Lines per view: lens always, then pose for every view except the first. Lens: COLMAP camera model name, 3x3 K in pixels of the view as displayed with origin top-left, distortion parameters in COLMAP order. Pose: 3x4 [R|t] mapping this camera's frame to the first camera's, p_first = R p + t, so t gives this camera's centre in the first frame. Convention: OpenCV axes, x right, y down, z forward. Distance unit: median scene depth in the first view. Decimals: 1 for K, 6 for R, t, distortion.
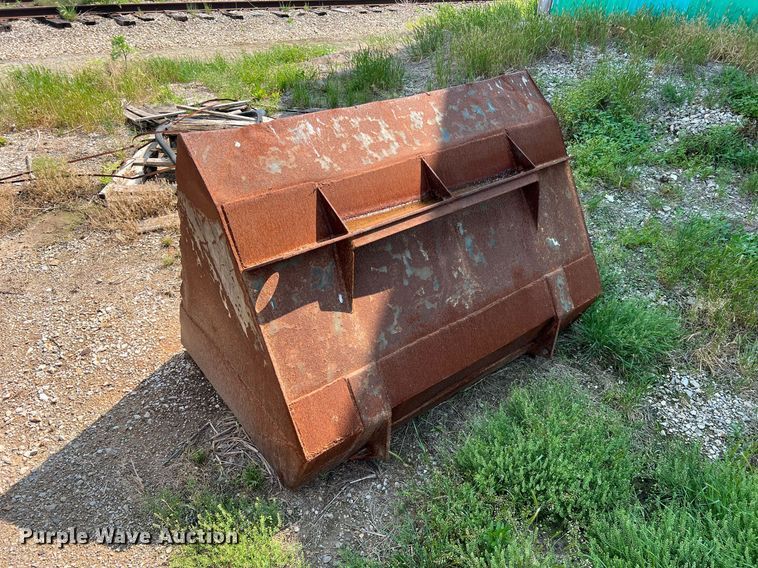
lens RADIAL K [[571.3, 0, 378.4], [0, 571.3, 289.1], [0, 0, 1]] dist [0.042988, -0.052722]
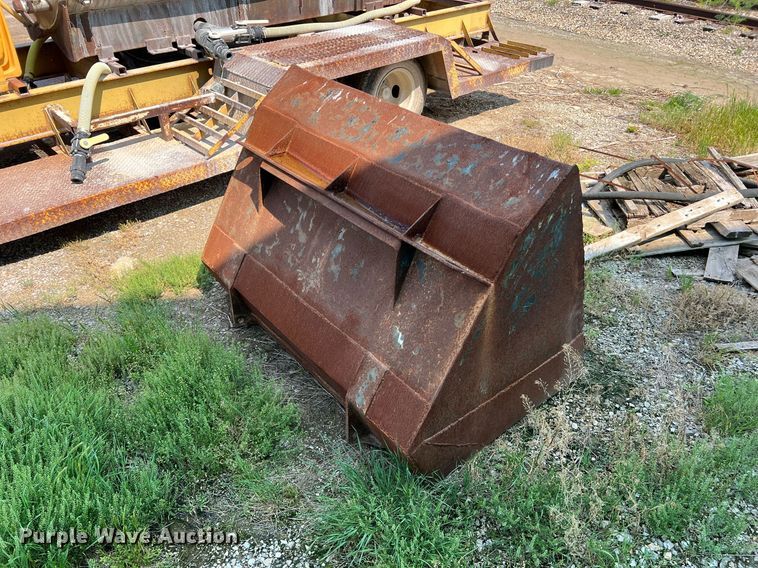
lens RADIAL K [[571.3, 0, 378.4], [0, 571.3, 289.1], [0, 0, 1]] dist [0.042988, -0.052722]
pose [[0.014167, 0.546575, -0.837290, 1.062231], [-0.558318, 0.699001, 0.446854, -0.534027], [0.829506, 0.461143, 0.315066, 0.772975]]
